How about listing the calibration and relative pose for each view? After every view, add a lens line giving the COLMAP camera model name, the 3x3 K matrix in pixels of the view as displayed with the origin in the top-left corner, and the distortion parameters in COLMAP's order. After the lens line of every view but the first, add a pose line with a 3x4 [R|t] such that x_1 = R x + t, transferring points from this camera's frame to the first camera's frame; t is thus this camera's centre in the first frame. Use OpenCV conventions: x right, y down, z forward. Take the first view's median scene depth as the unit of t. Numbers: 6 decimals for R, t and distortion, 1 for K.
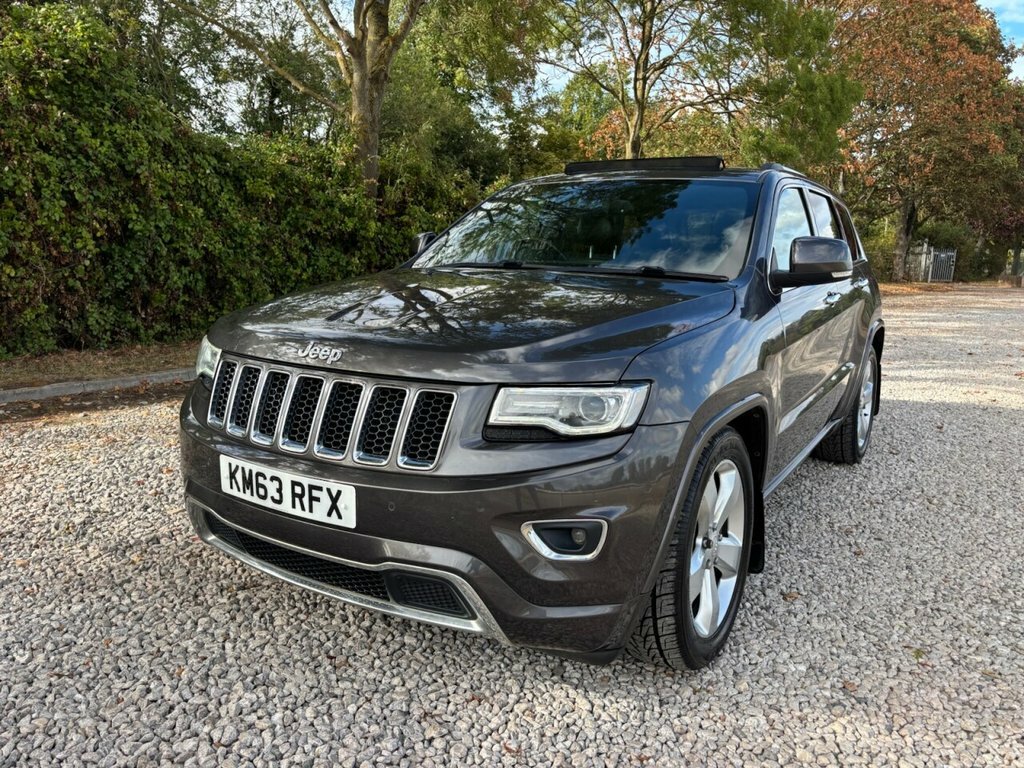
lens RADIAL K [[796.4, 0, 520.1], [0, 796.4, 388.9], [0, 0, 1]] dist [0.050694, -0.060547]
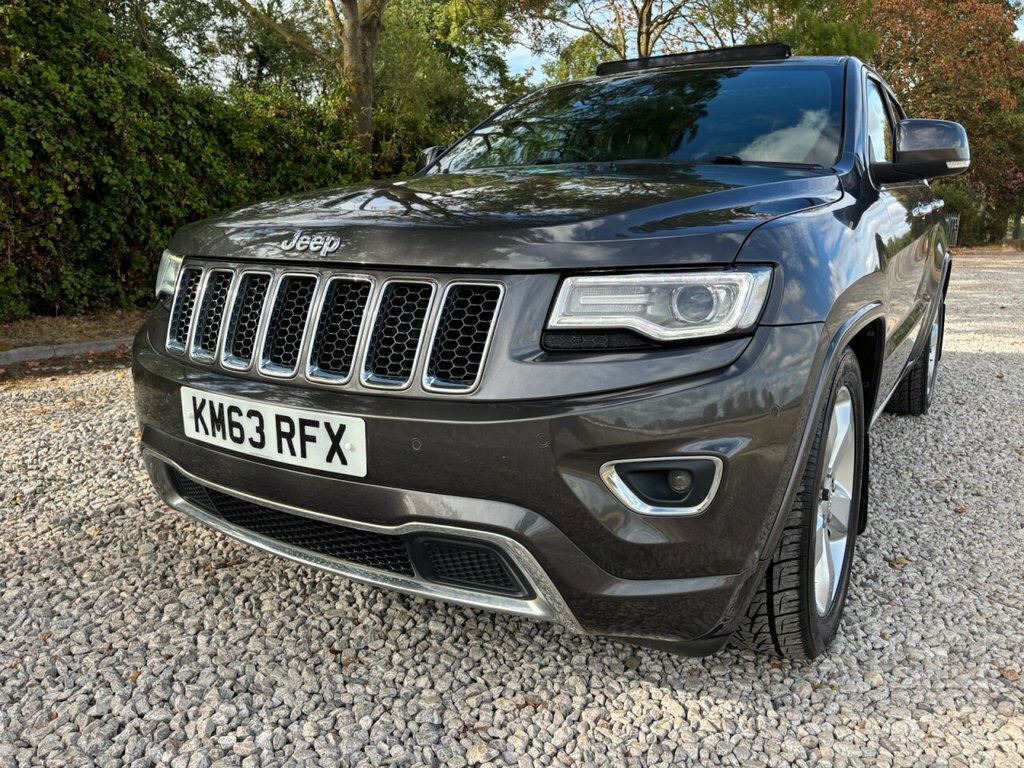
lens RADIAL K [[788.0, 0, 522.4], [0, 788.0, 383.4], [0, 0, 1]] dist [0.062959, -0.078815]
pose [[0.999804, -0.018038, 0.008153, -0.052420], [0.017883, 0.999665, 0.018719, 0.060092], [-0.008488, -0.018570, 0.999792, 0.217479]]
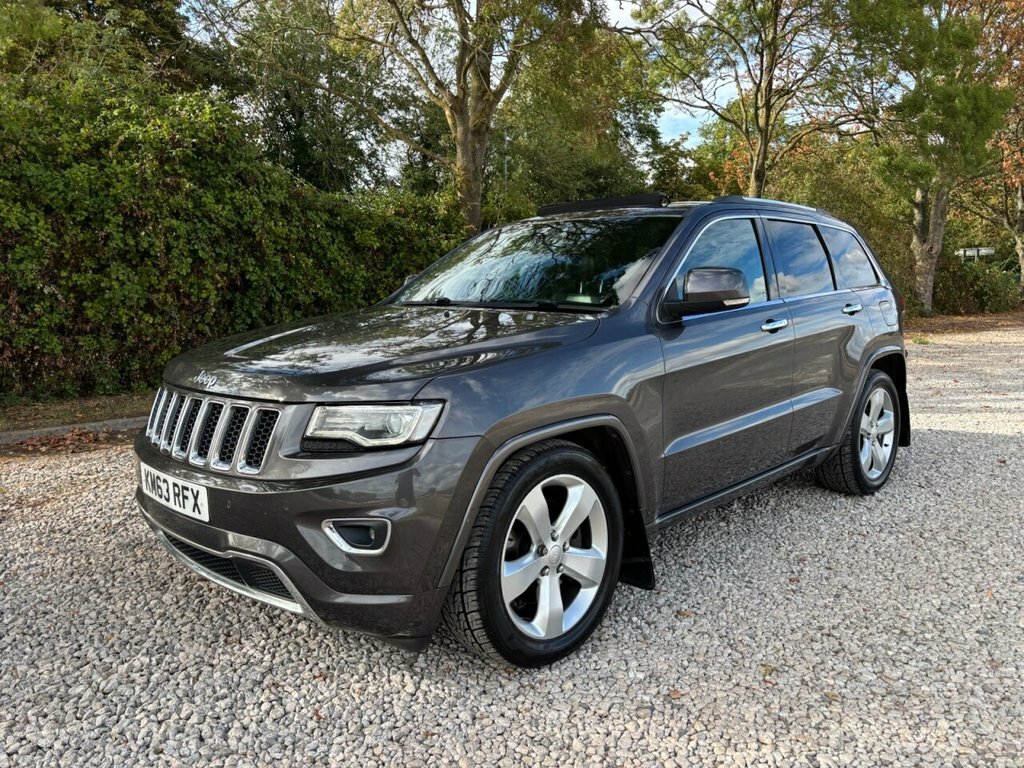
lens RADIAL K [[800.5, 0, 512.0], [0, 800.5, 384.0], [0, 0, 1]] dist [0.054315, -0.070232]
pose [[0.974092, -0.006955, -0.226046, 0.396689], [-0.004650, 0.998700, -0.050766, 0.018918], [0.226105, 0.050502, 0.972793, -0.076382]]
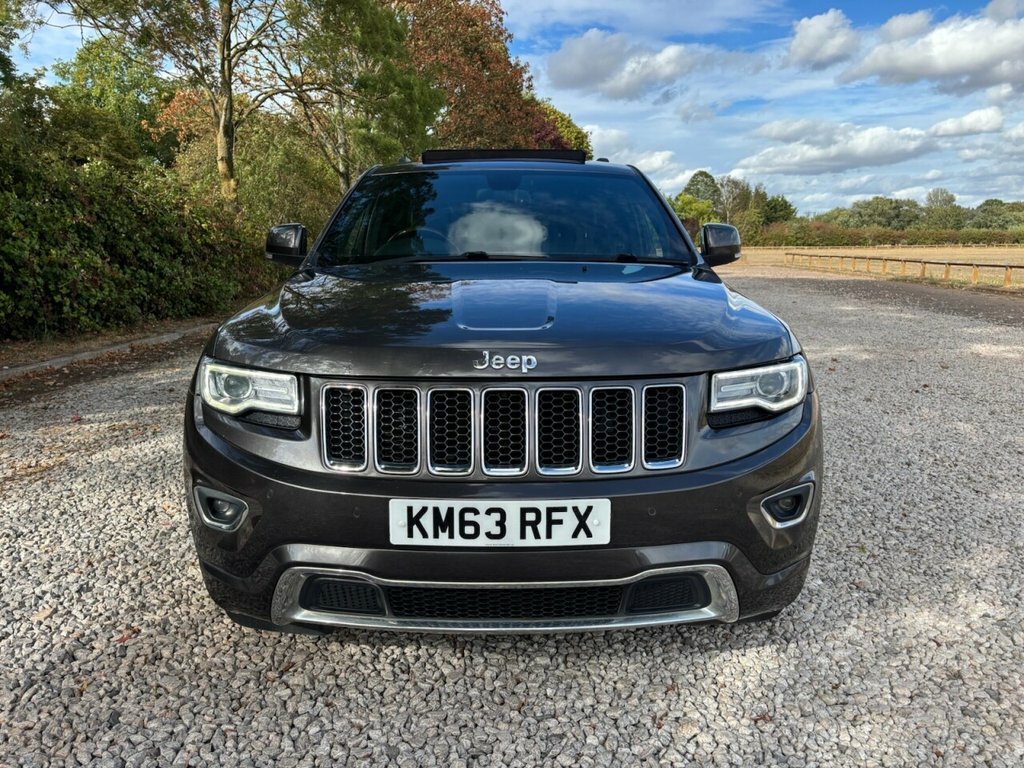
lens RADIAL K [[800.5, 0, 512.0], [0, 800.5, 384.0], [0, 0, 1]] dist [0.054315, -0.070232]
pose [[0.837055, -0.119473, 0.533915, -0.588977], [0.116851, 0.992389, 0.038868, -0.044307], [-0.534495, 0.029854, 0.844644, 0.202102]]
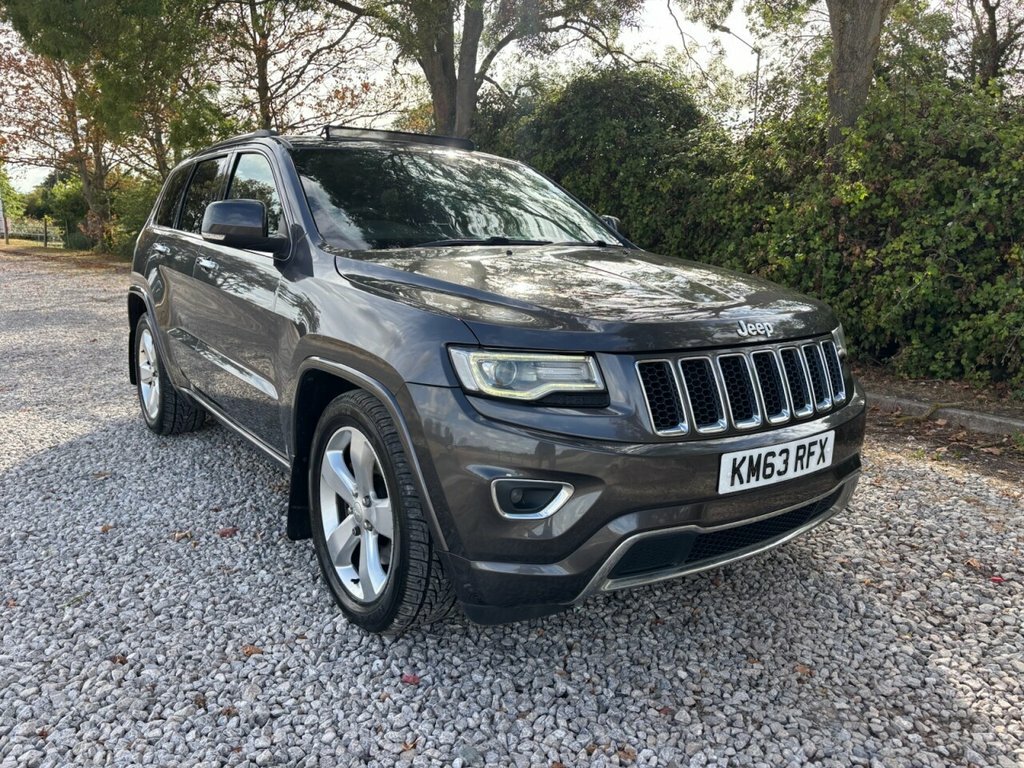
lens RADIAL K [[788.0, 0, 522.4], [0, 788.0, 383.4], [0, 0, 1]] dist [0.062959, -0.078815]
pose [[0.361285, -0.188955, 0.913110, -1.080631], [0.155493, 0.977750, 0.140809, -0.137461], [-0.919399, 0.091110, 0.382628, 0.727128]]
